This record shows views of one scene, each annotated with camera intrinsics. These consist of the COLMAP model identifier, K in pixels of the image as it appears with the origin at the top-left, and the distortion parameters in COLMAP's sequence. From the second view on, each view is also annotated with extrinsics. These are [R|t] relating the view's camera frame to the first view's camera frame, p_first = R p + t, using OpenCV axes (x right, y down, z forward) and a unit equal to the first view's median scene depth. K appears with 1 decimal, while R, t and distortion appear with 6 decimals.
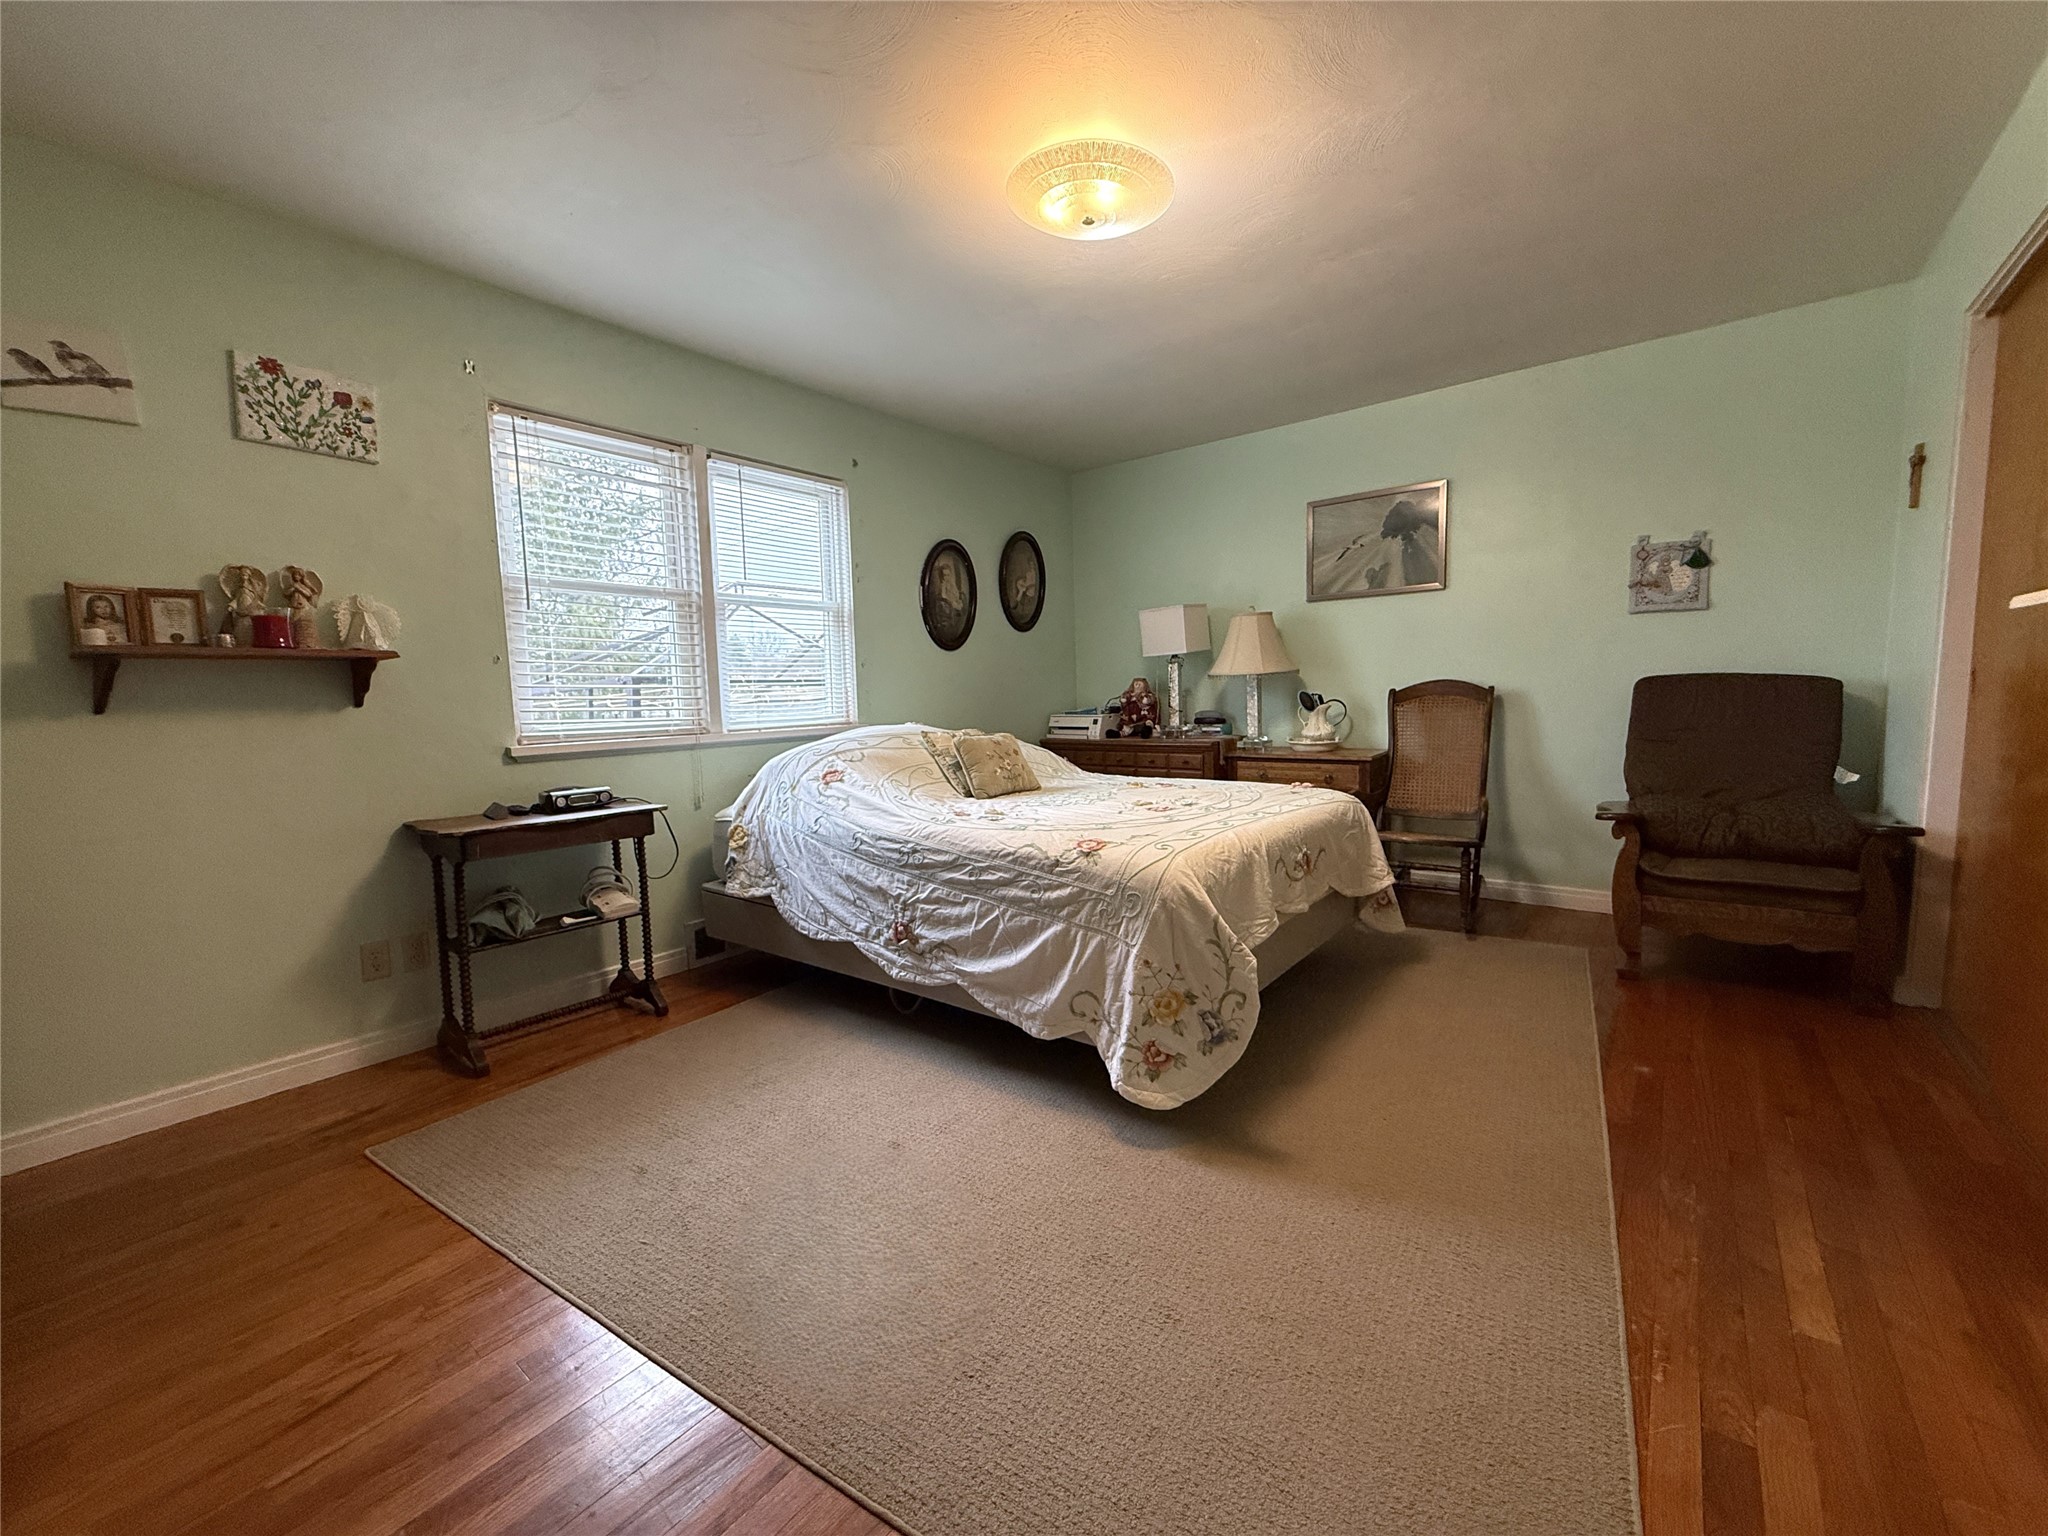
lens RADIAL K [[813.7, 0, 1016.5], [0, 813.7, 770.8], [0, 0, 1]] dist [-0.000193, -0.000454]
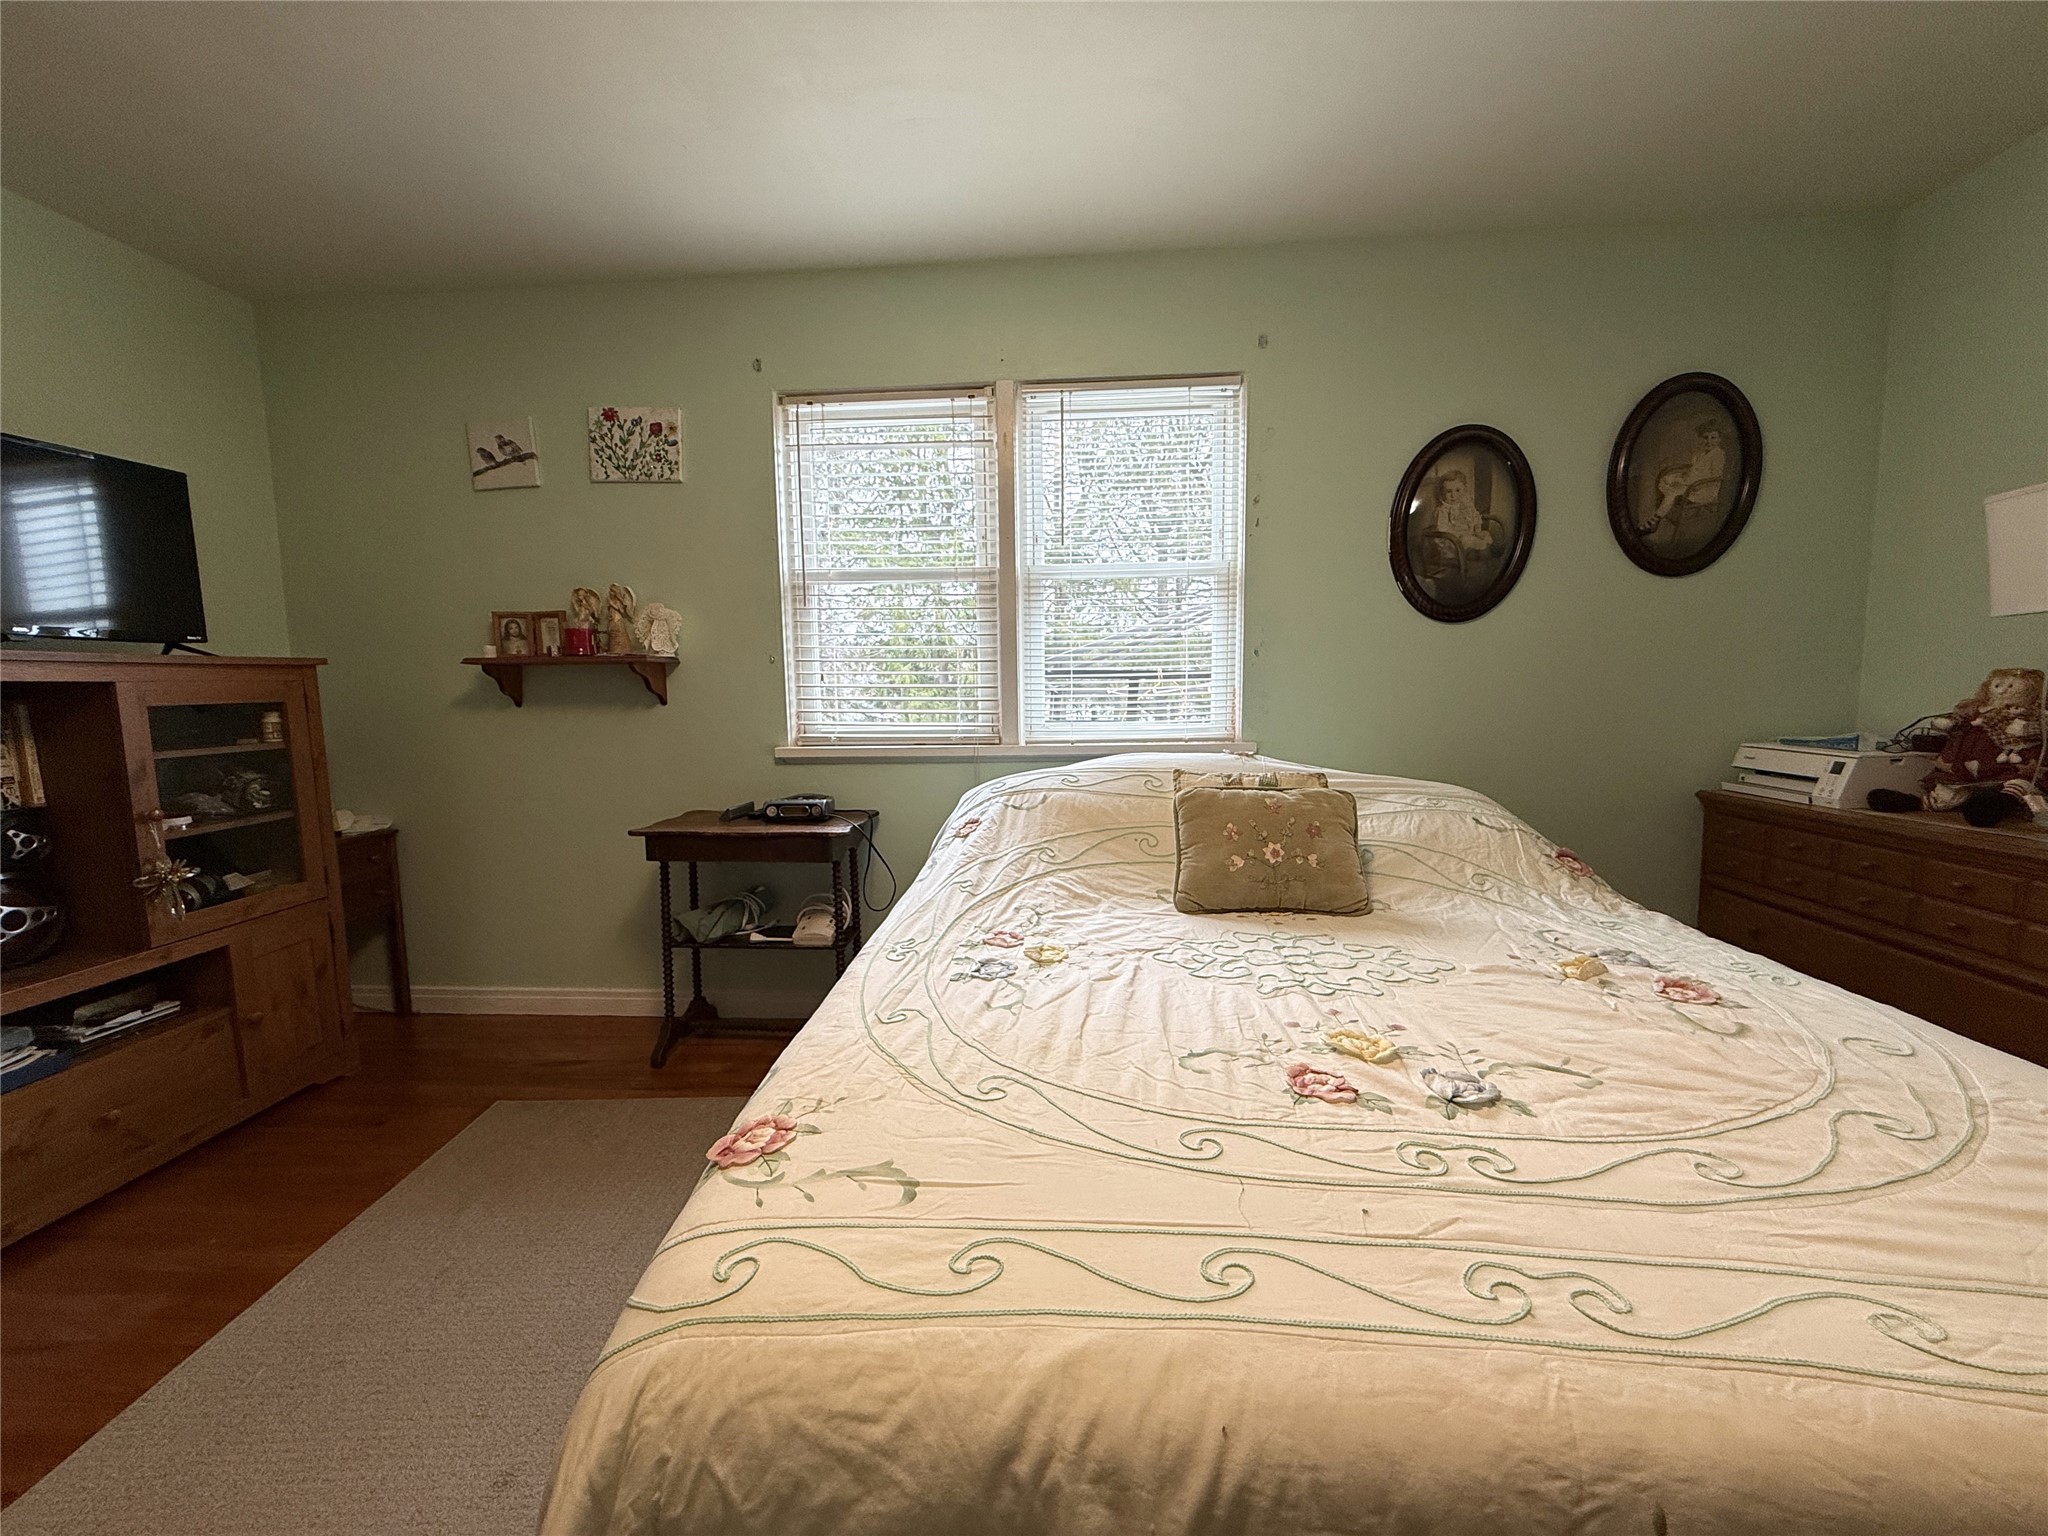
lens RADIAL K [[813.7, 0, 1016.5], [0, 813.7, 770.8], [0, 0, 1]] dist [-0.000193, -0.000454]
pose [[0.572190, 0.103988, -0.813502, 0.349634], [-0.080517, 0.994260, 0.070461, -0.093778], [0.816159, 0.025183, 0.577278, 0.660511]]
